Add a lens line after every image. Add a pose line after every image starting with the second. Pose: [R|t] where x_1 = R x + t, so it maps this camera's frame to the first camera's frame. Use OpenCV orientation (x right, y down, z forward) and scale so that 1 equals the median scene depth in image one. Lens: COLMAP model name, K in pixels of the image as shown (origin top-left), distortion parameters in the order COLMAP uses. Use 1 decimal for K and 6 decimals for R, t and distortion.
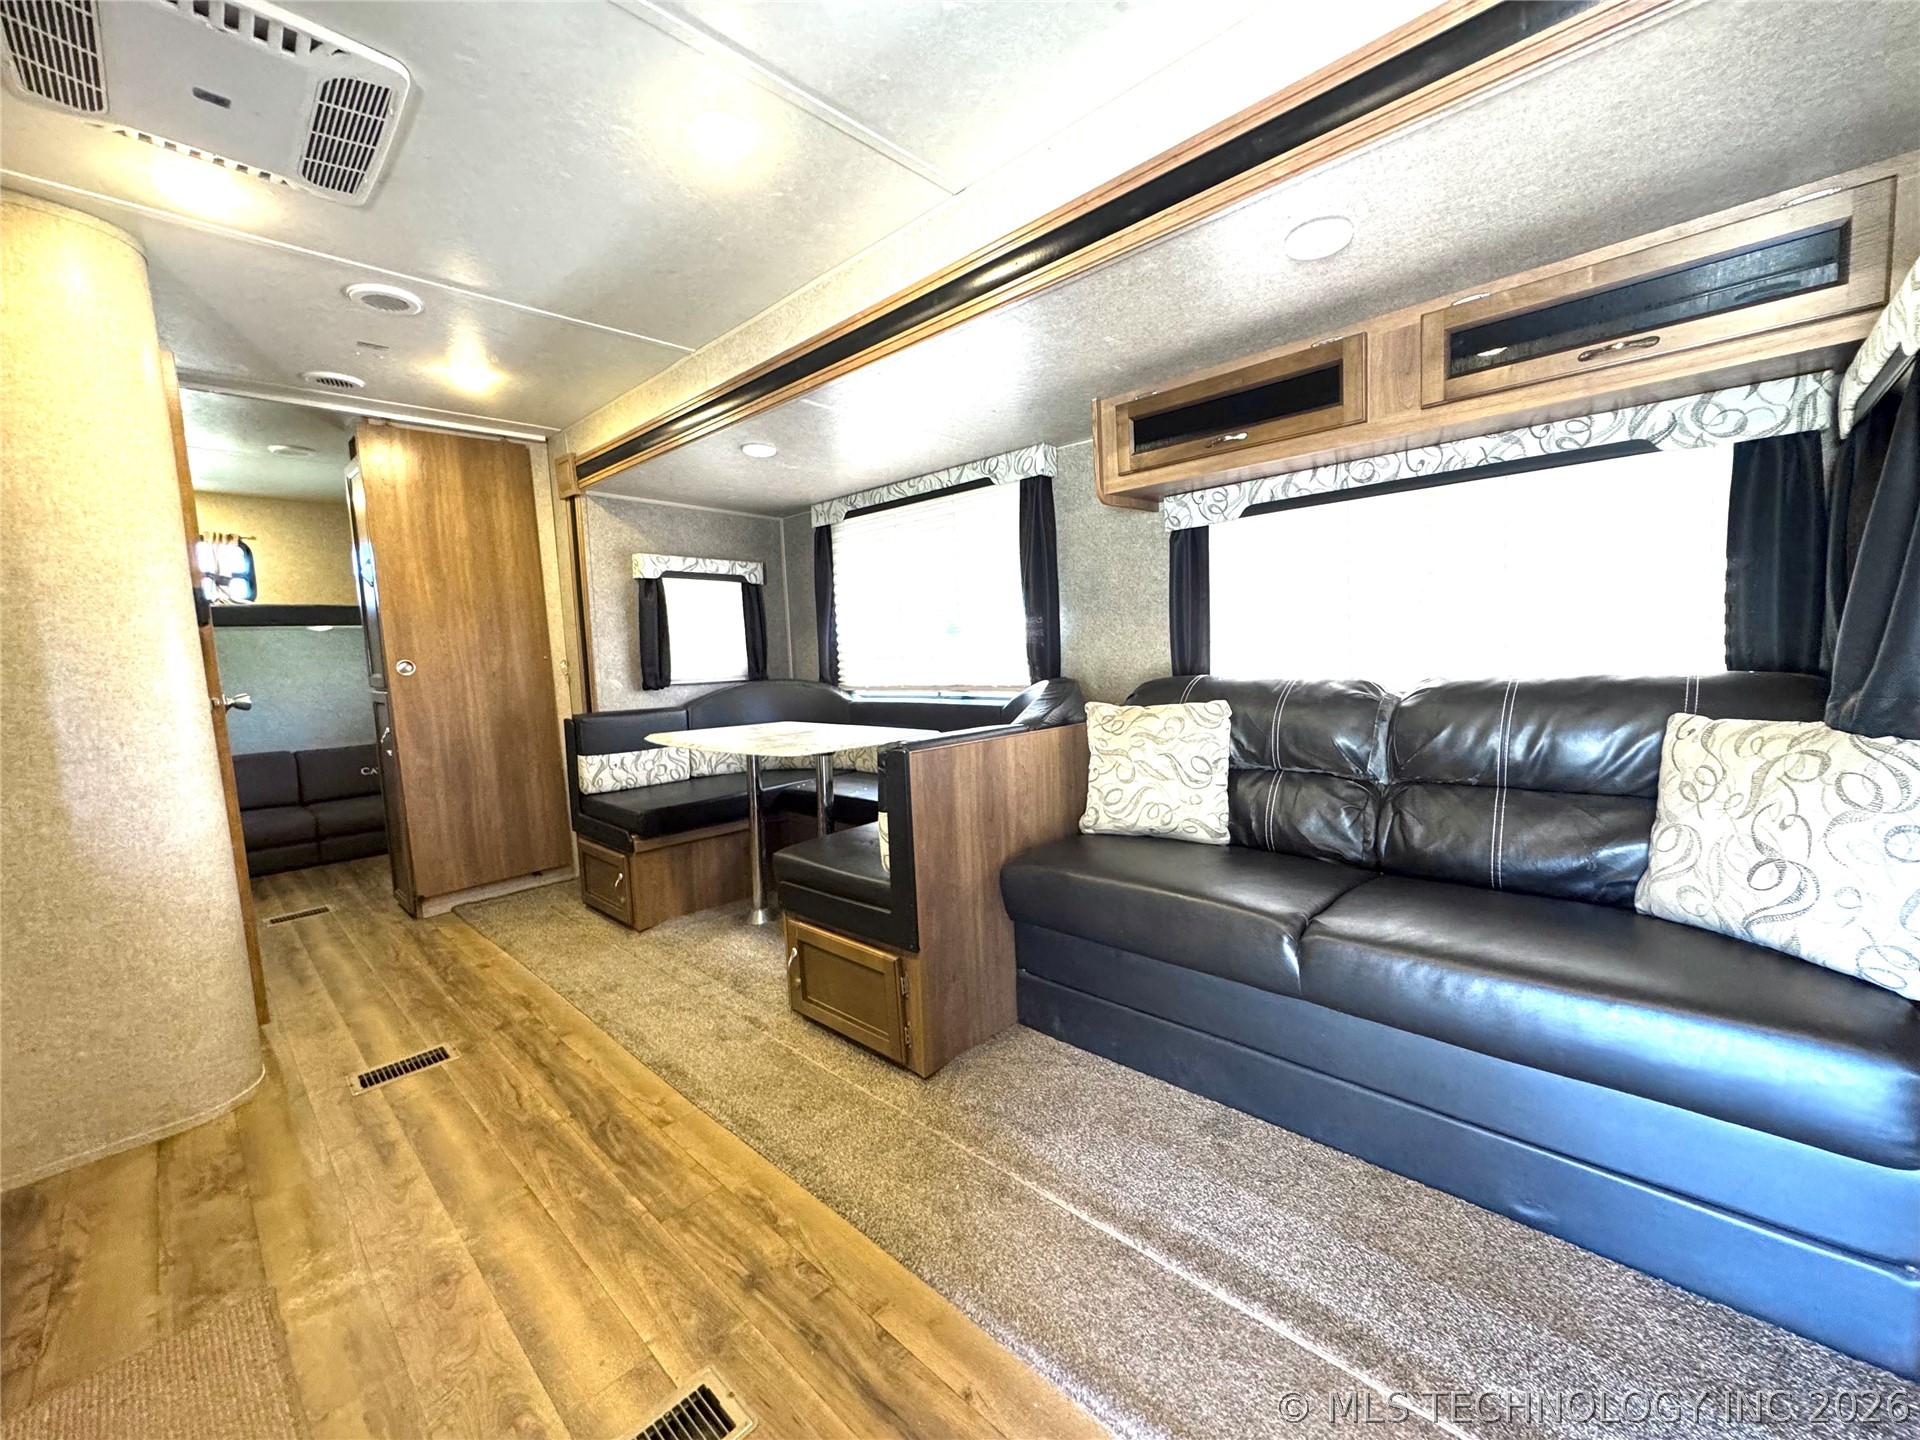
lens RADIAL K [[761.9, 0, 957.5], [0, 761.9, 716.6], [0, 0, 1]] dist [-0.000066, 0.000284]
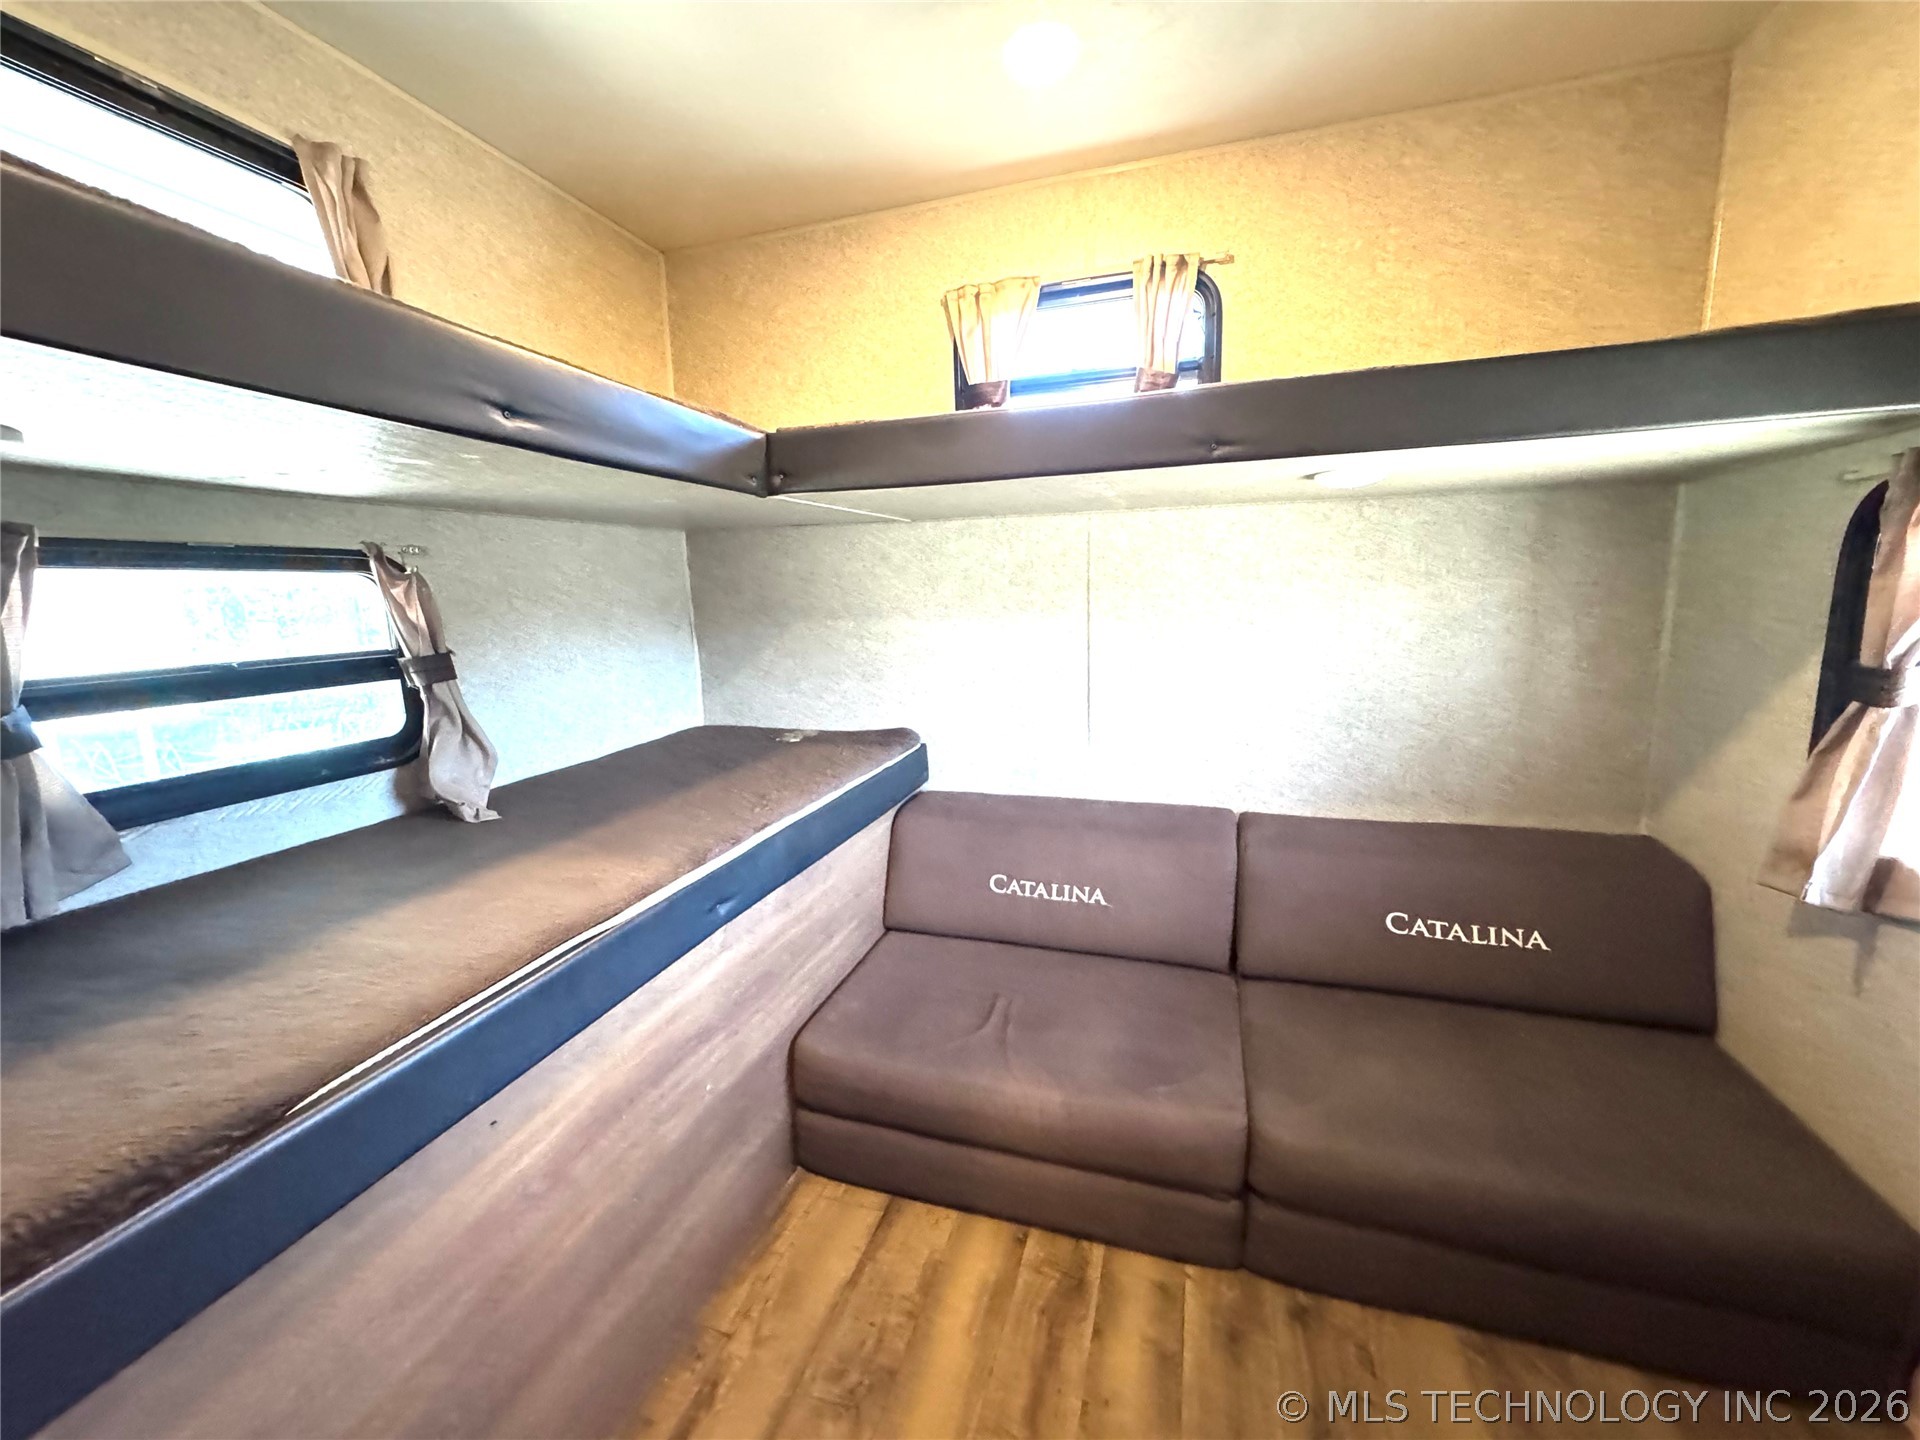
lens RADIAL K [[761.9, 0, 957.9], [0, 761.9, 720.9], [0, 0, 1]] dist [-0.000066, 0.000284]
pose [[0.442308, 0.173460, -0.879929, -1.304925], [-0.074478, 0.984834, 0.156703, -0.119989], [0.893765, -0.003775, 0.448519, 1.517418]]
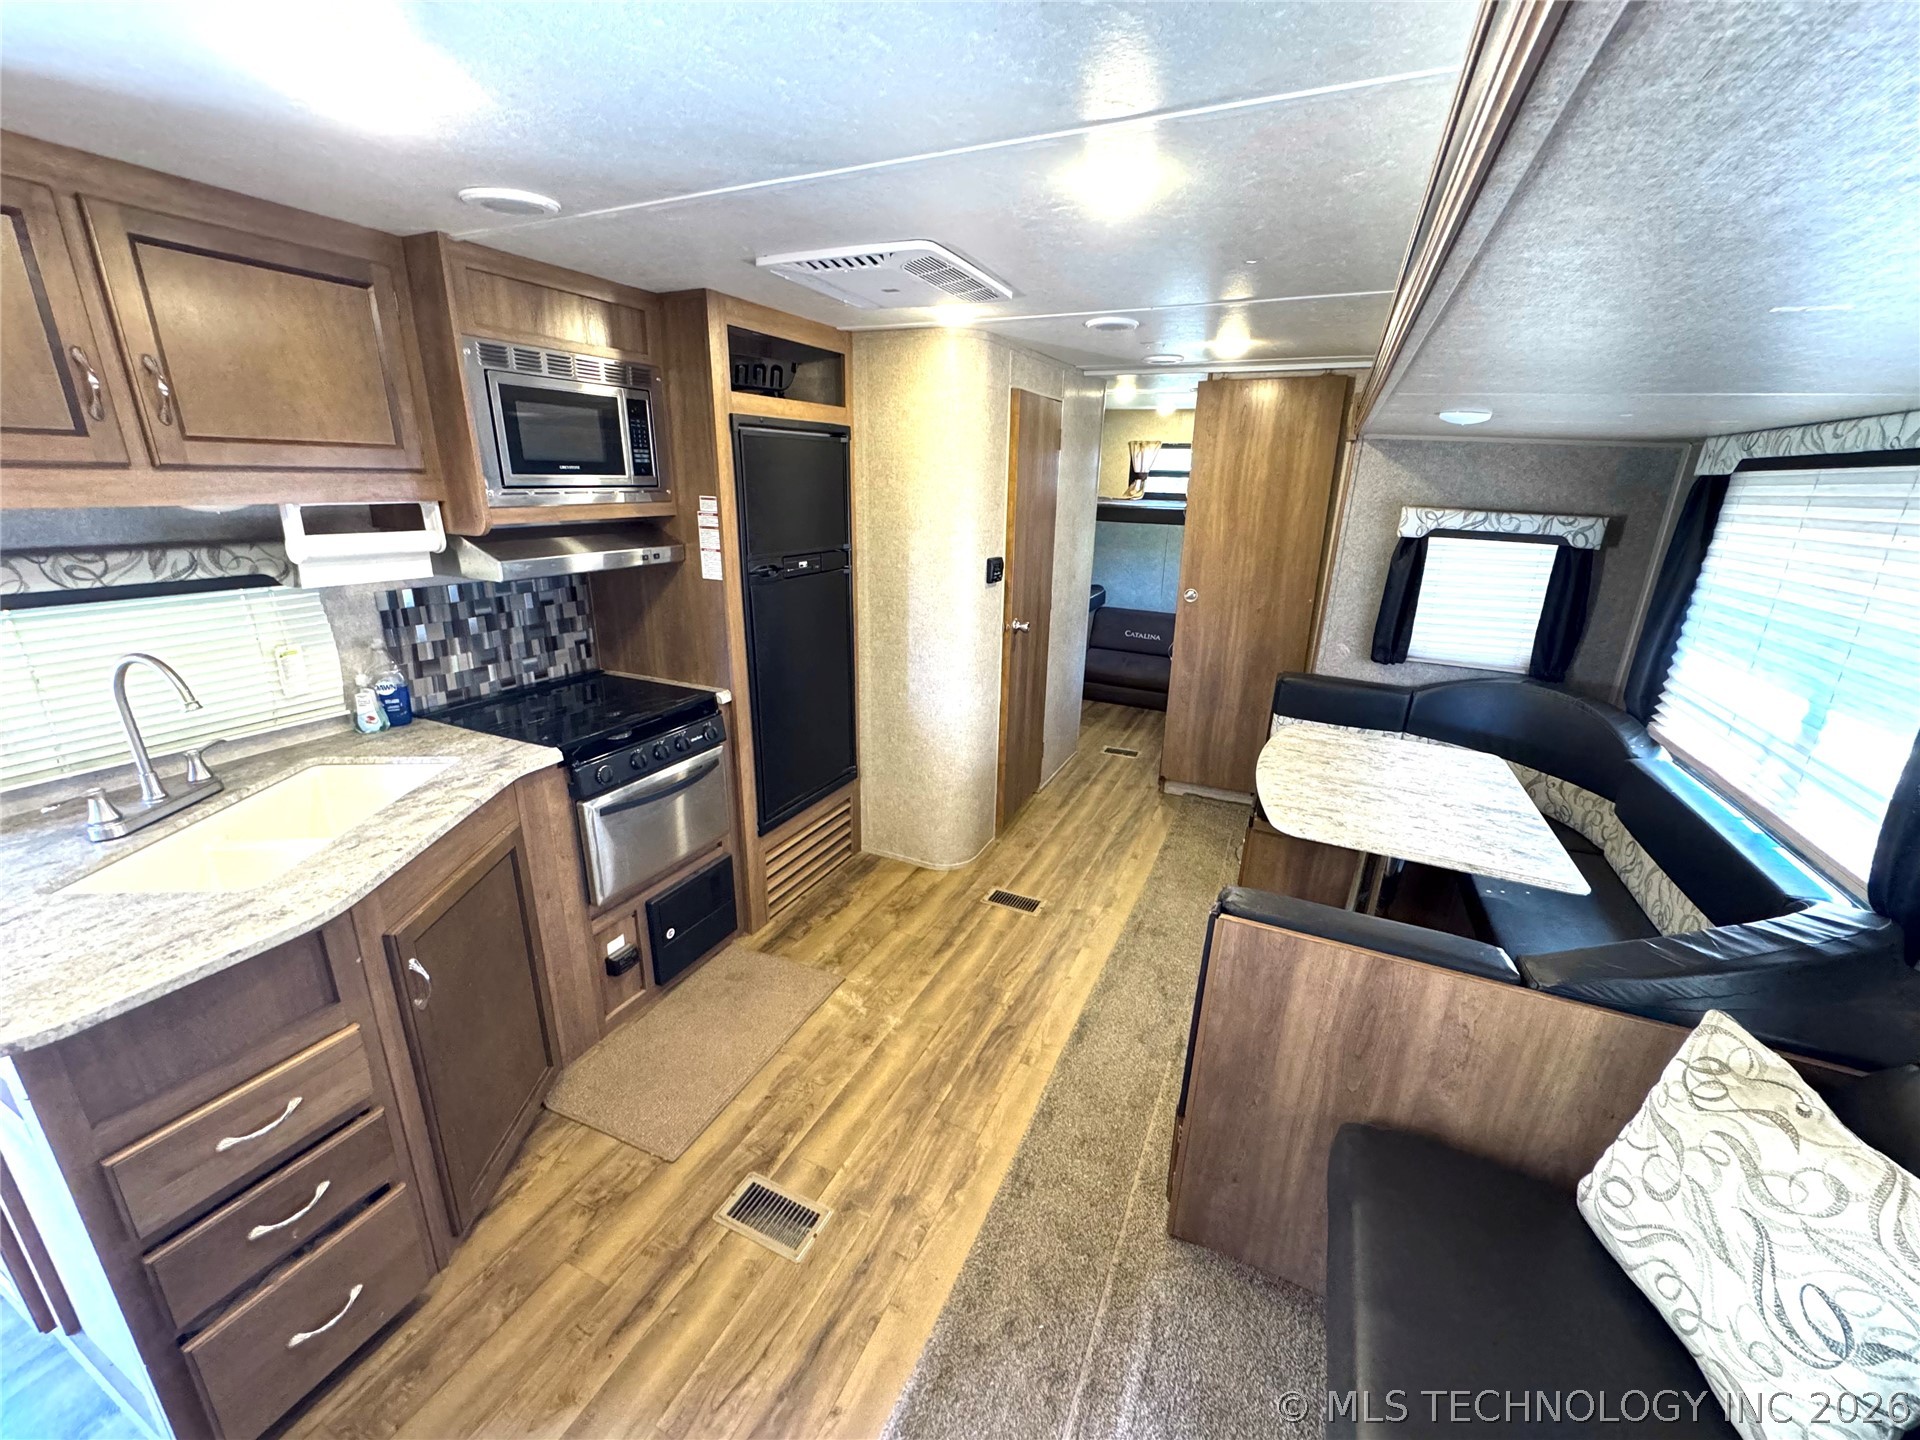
lens RADIAL K [[761.9, 0, 960.7], [0, 761.9, 716.8], [0, 0, 1]] dist [-0.000066, 0.000284]
pose [[0.316324, 0.333334, -0.888160, 0.421447], [-0.127477, 0.942678, 0.308394, -0.310366], [0.940047, 0.015668, 0.340684, 0.392092]]
